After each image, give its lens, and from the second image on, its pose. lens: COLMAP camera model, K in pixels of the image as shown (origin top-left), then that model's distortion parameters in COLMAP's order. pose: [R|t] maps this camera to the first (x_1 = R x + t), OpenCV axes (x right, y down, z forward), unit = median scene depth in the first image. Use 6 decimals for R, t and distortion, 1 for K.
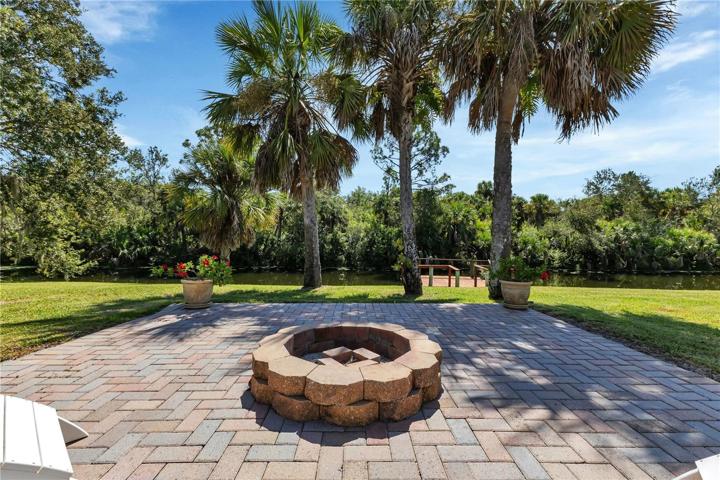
lens RADIAL K [[314.4, 0, 359.9], [0, 314.4, 236.7], [0, 0, 1]] dist [0.002815, 0.000402]
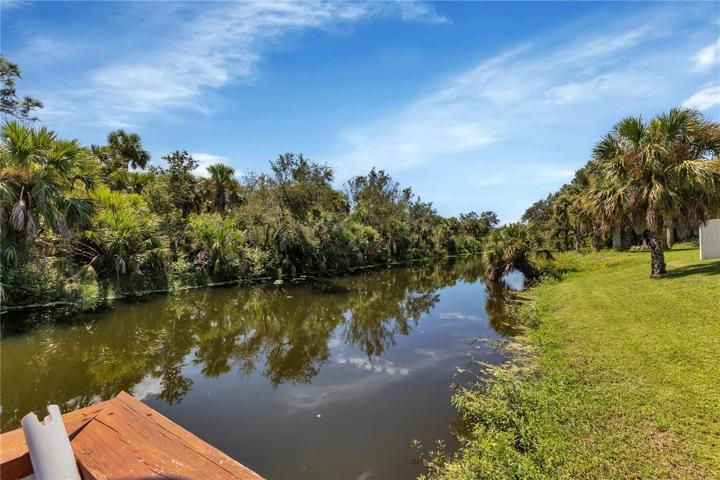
lens RADIAL K [[314.4, 0, 359.9], [0, 314.4, 236.7], [0, 0, 1]] dist [0.002815, 0.000402]
pose [[0.532493, 0.007799, 0.846398, 0.211269], [0.012157, 0.999784, -0.016861, 0.033364], [-0.846347, 0.019268, 0.532284, 0.501432]]
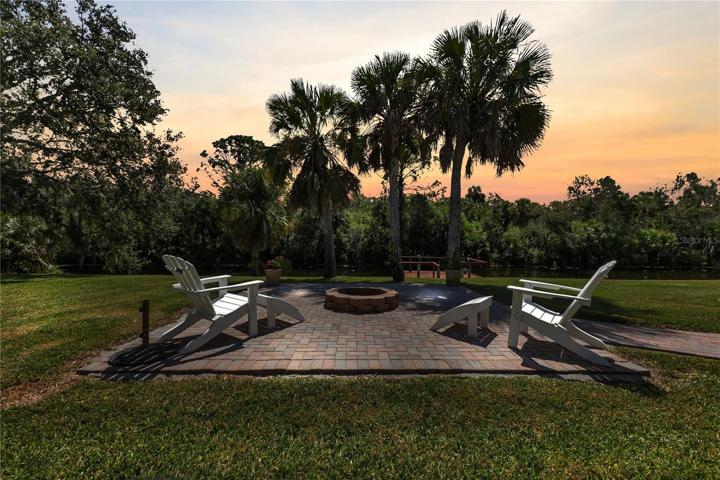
lens RADIAL K [[314.4, 0, 359.9], [0, 314.4, 236.7], [0, 0, 1]] dist [0.002815, 0.000402]
pose [[0.999990, -0.003439, 0.002969, -0.004876], [0.003419, 0.999972, 0.006727, -0.009421], [-0.002992, -0.006717, 0.999973, -0.121165]]
